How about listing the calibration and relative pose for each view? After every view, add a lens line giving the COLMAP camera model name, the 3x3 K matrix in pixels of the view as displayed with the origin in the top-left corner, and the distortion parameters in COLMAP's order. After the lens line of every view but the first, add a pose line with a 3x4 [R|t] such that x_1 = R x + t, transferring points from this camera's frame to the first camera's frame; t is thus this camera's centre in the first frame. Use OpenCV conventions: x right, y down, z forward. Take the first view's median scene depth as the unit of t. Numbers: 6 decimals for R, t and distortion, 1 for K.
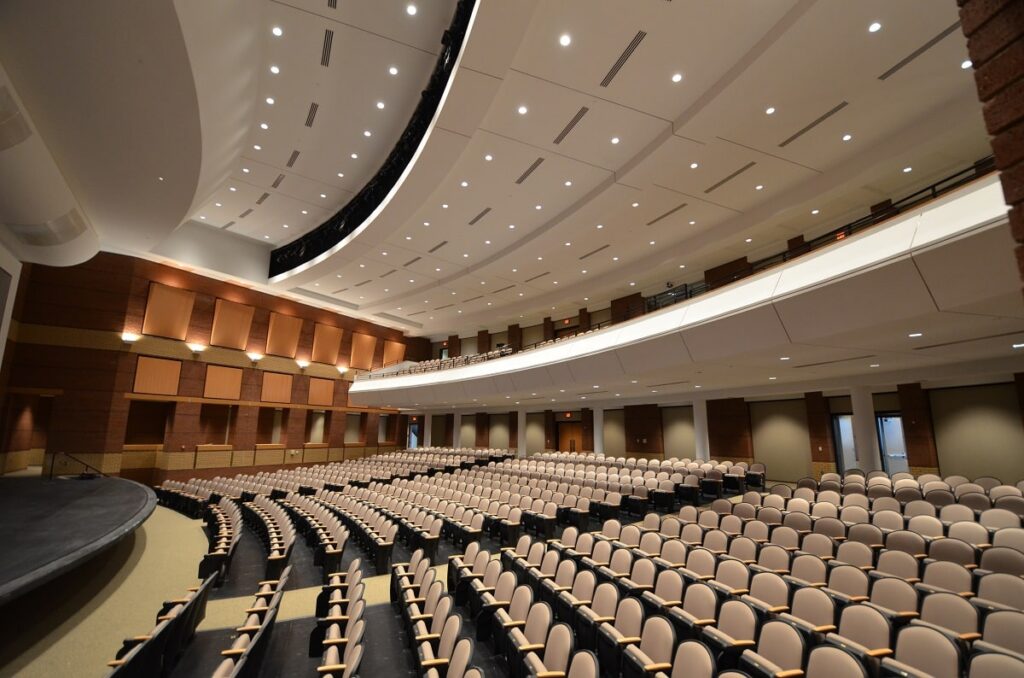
lens RADIAL K [[438.2, 0, 512.0], [0, 438.2, 339.0], [0, 0, 1]] dist [0.000608, -0.016835]
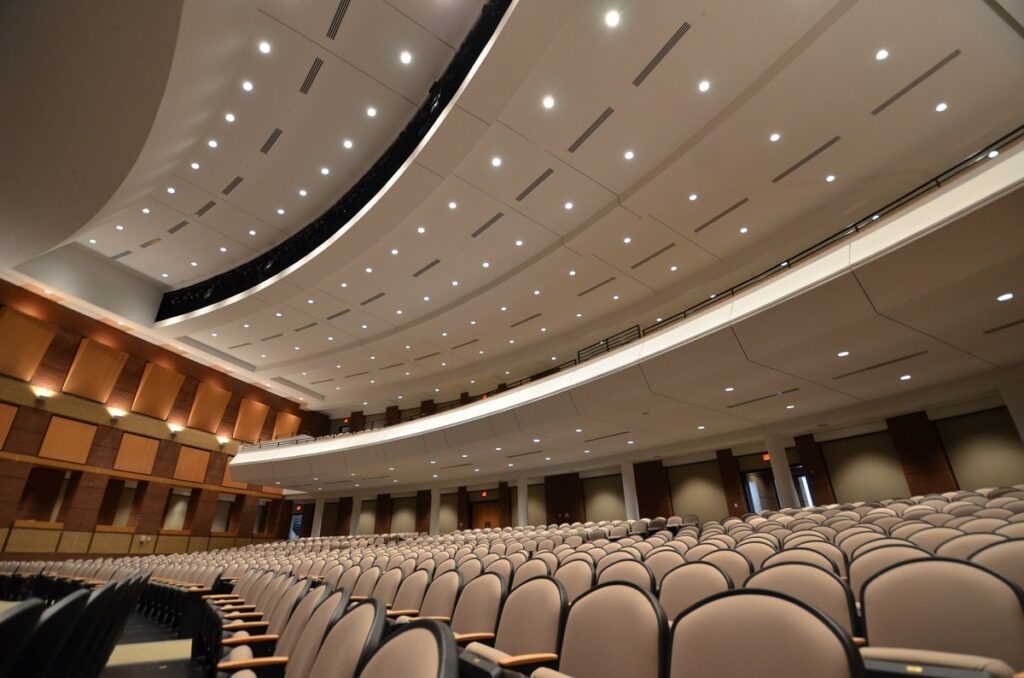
lens RADIAL K [[438.2, 0, 512.0], [0, 438.2, 339.0], [0, 0, 1]] dist [0.000608, -0.016835]
pose [[0.968760, 0.083296, 0.233593, -0.070295], [-0.027946, 0.972574, -0.230909, 0.073109], [-0.246420, 0.217167, 0.944519, 0.019826]]
